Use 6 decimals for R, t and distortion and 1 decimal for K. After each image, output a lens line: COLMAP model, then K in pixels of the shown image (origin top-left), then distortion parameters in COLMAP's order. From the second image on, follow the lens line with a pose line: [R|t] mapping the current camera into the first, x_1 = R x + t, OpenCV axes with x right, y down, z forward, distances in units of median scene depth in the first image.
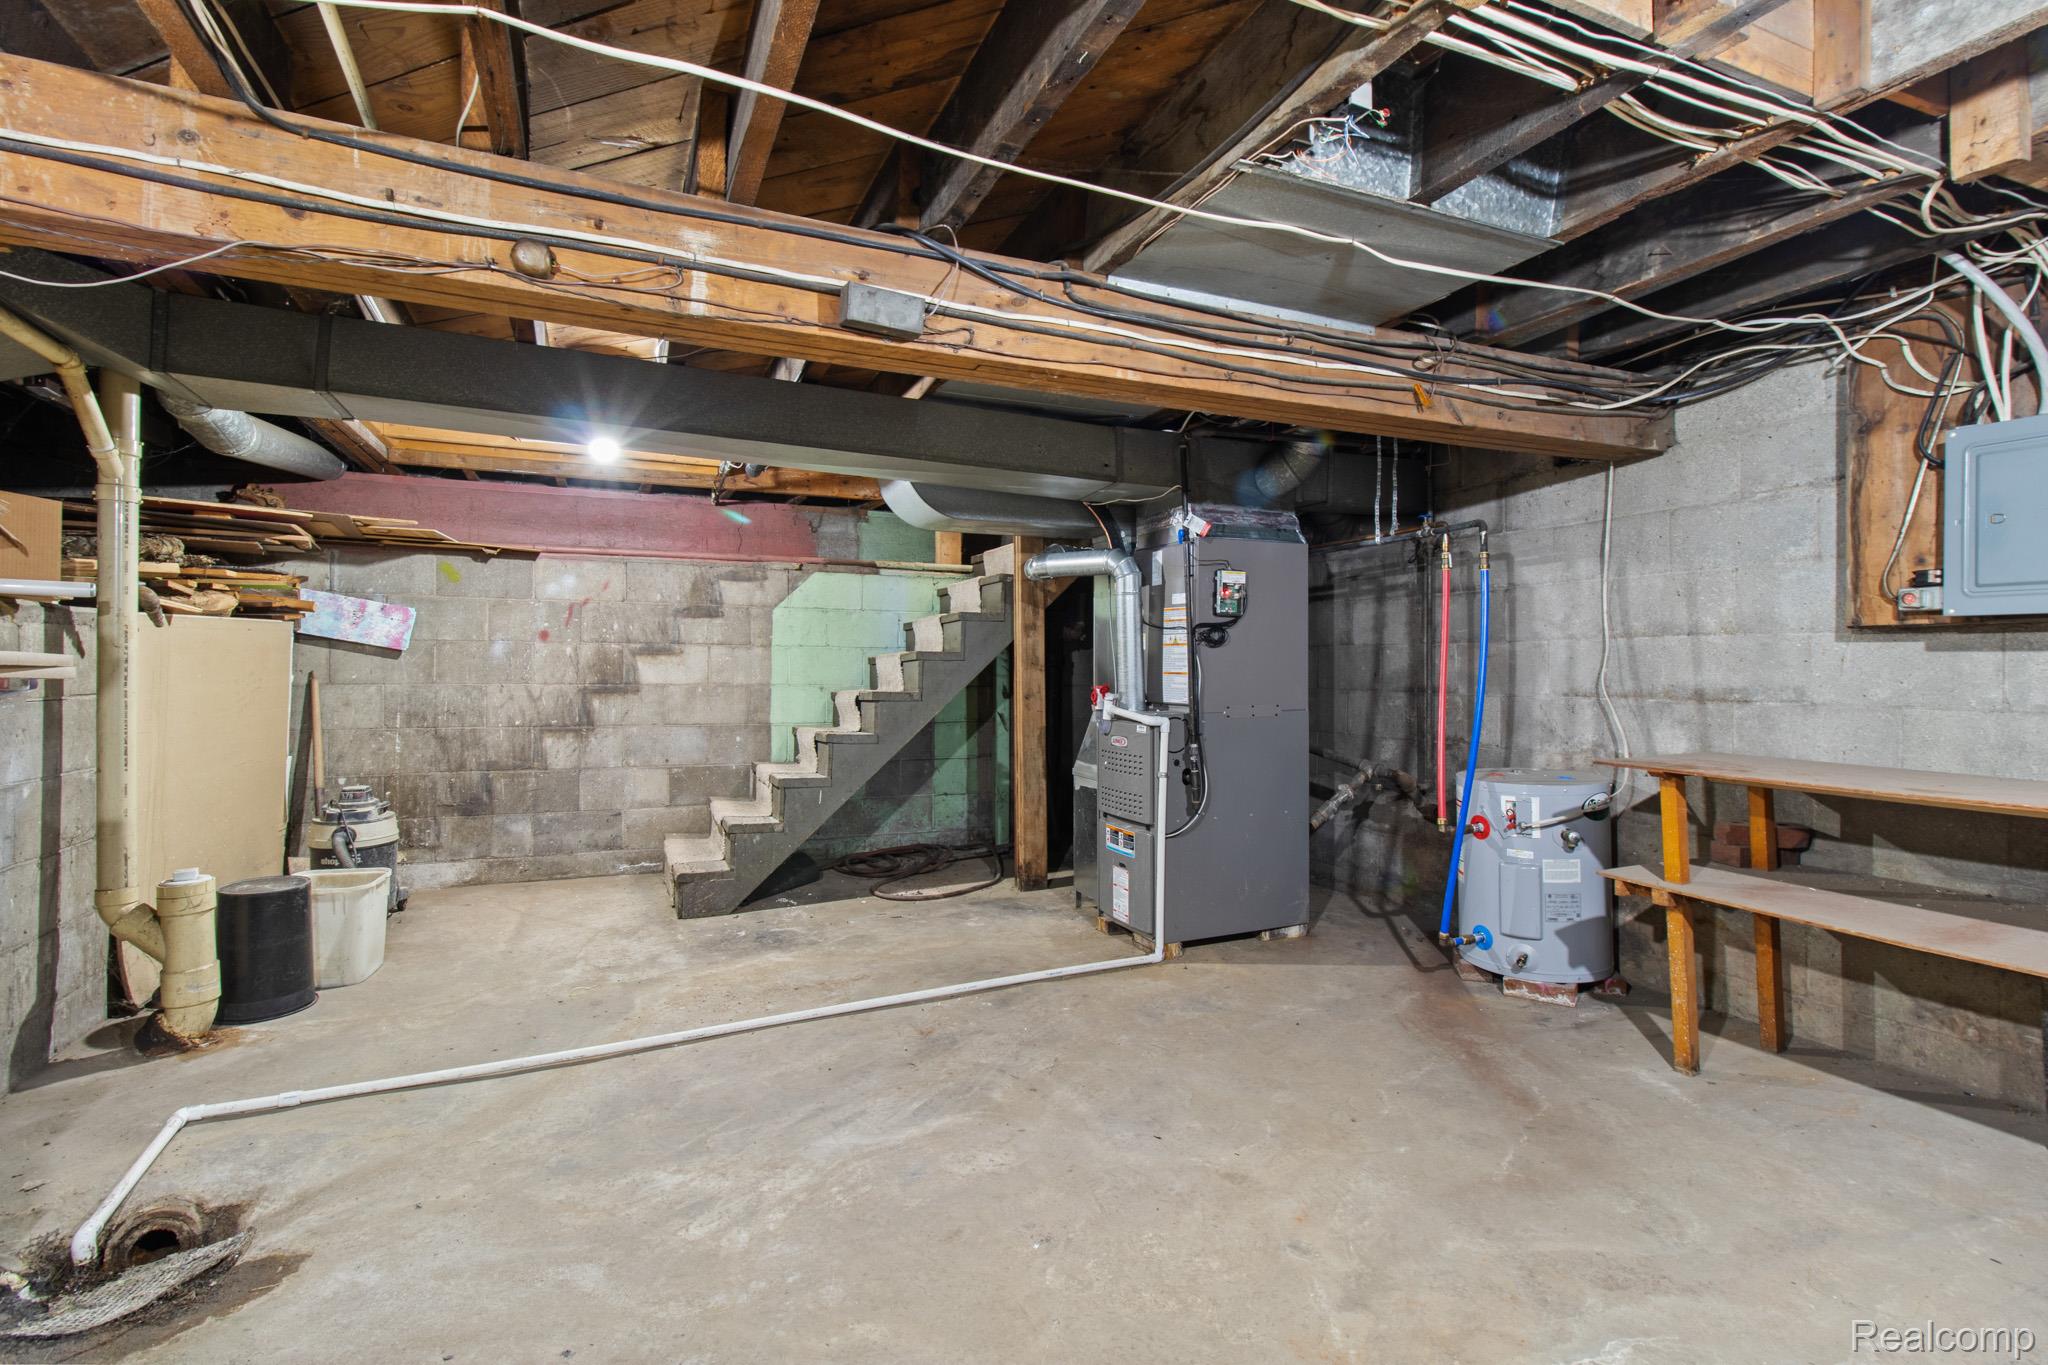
lens RADIAL K [[945.1, 0, 1017.7], [0, 945.1, 669.1], [0, 0, 1]] dist [0.003135, -0.000181]
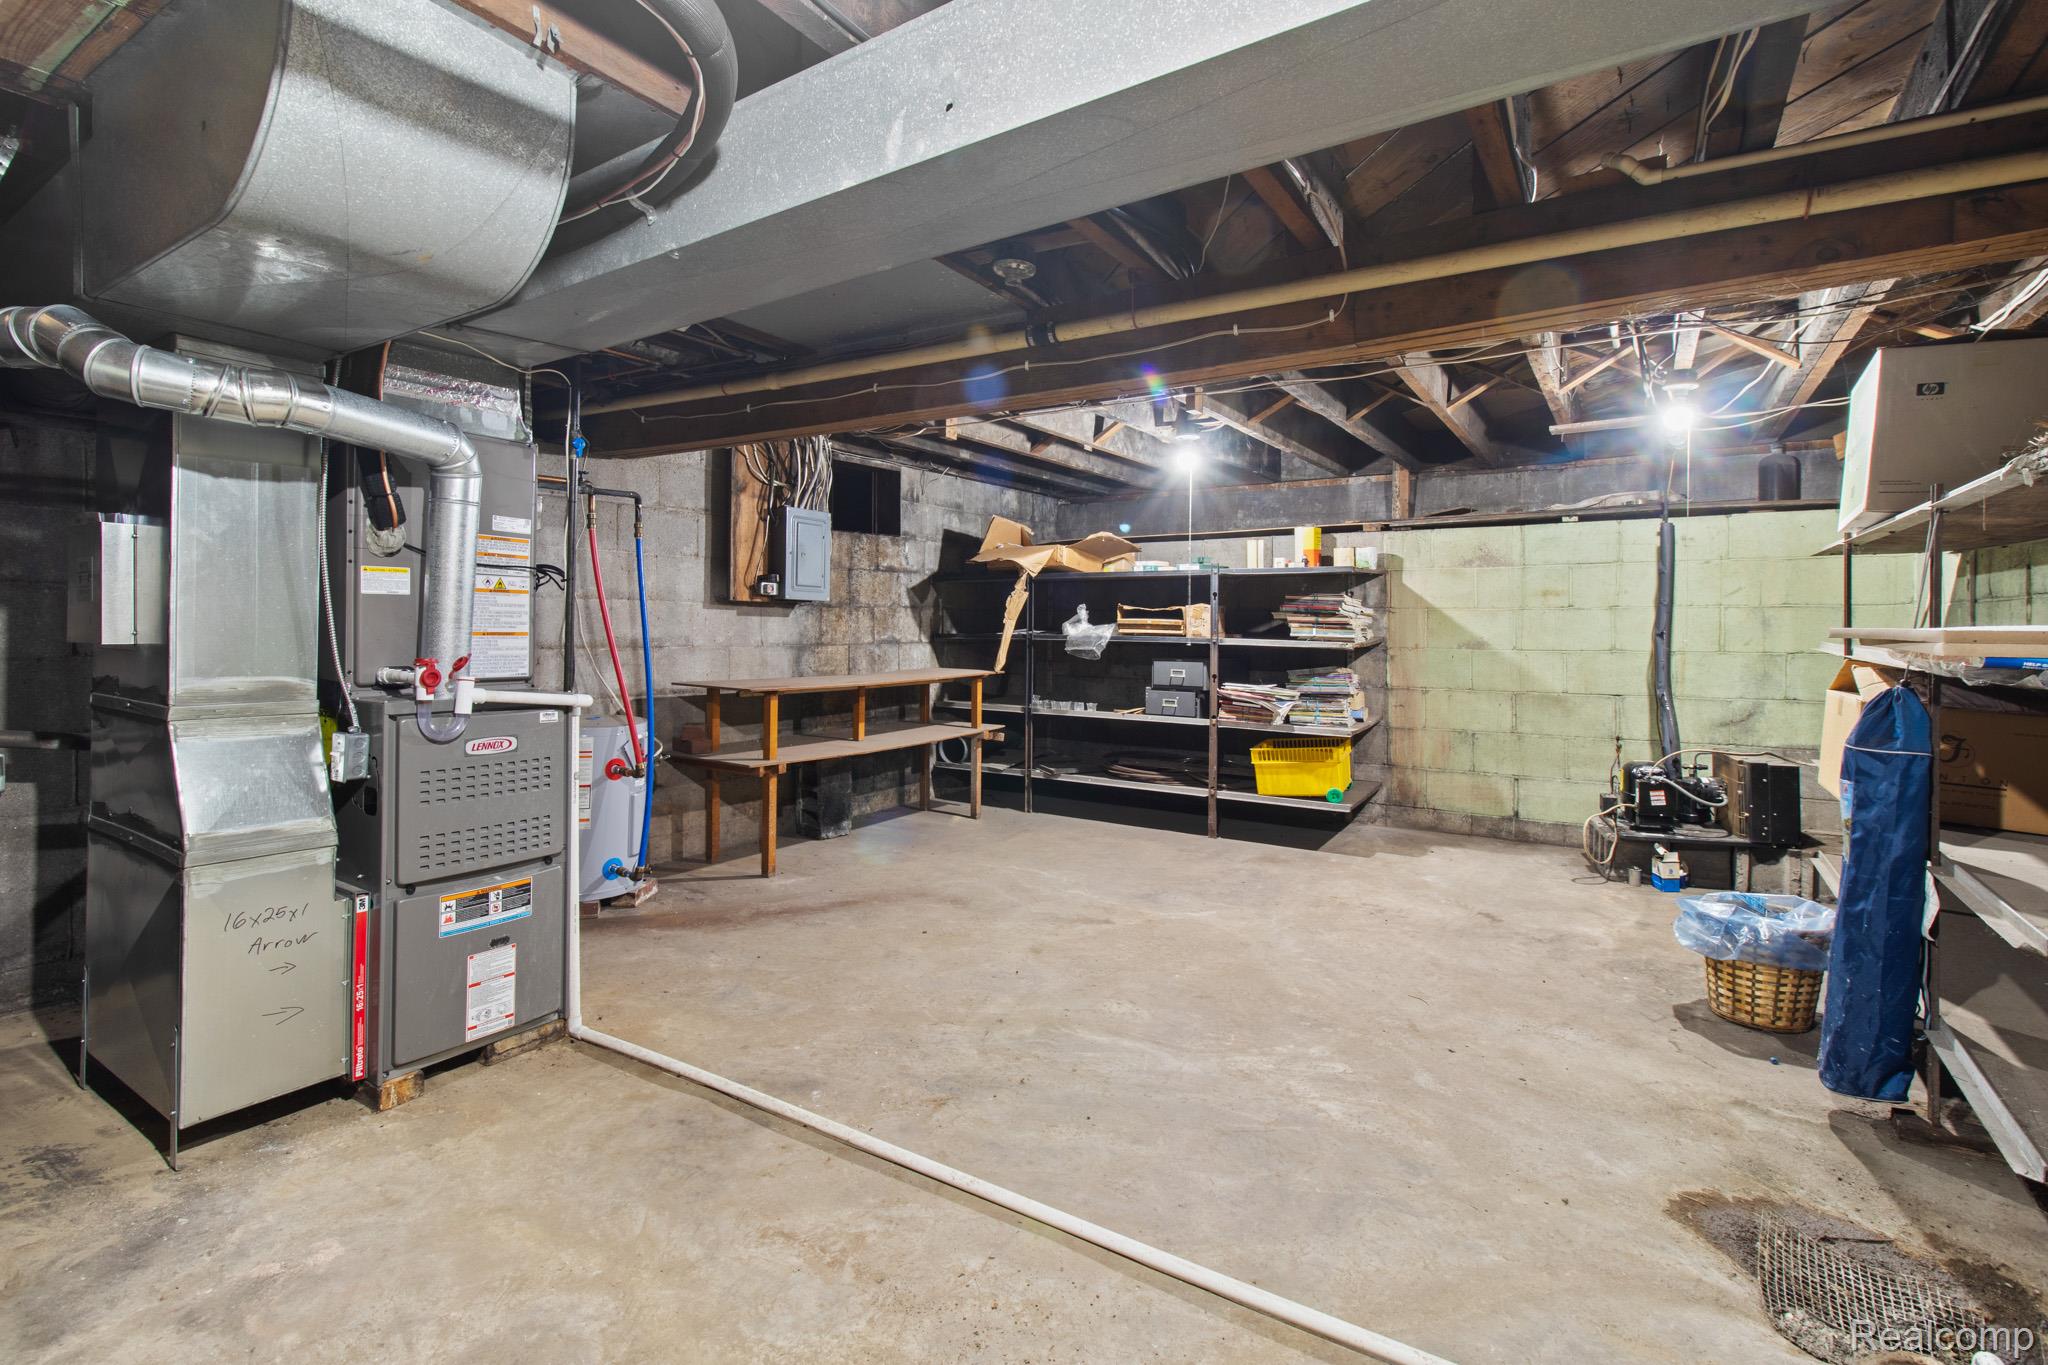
lens RADIAL K [[945.1, 0, 1006.5], [0, 945.1, 635.3], [0, 0, 1]] dist [0.003135, -0.000181]
pose [[-0.540995, -0.016885, 0.840857, -0.873885], [-0.009437, 0.999857, 0.014006, -0.010699], [-0.840973, -0.000358, -0.541077, 1.552487]]
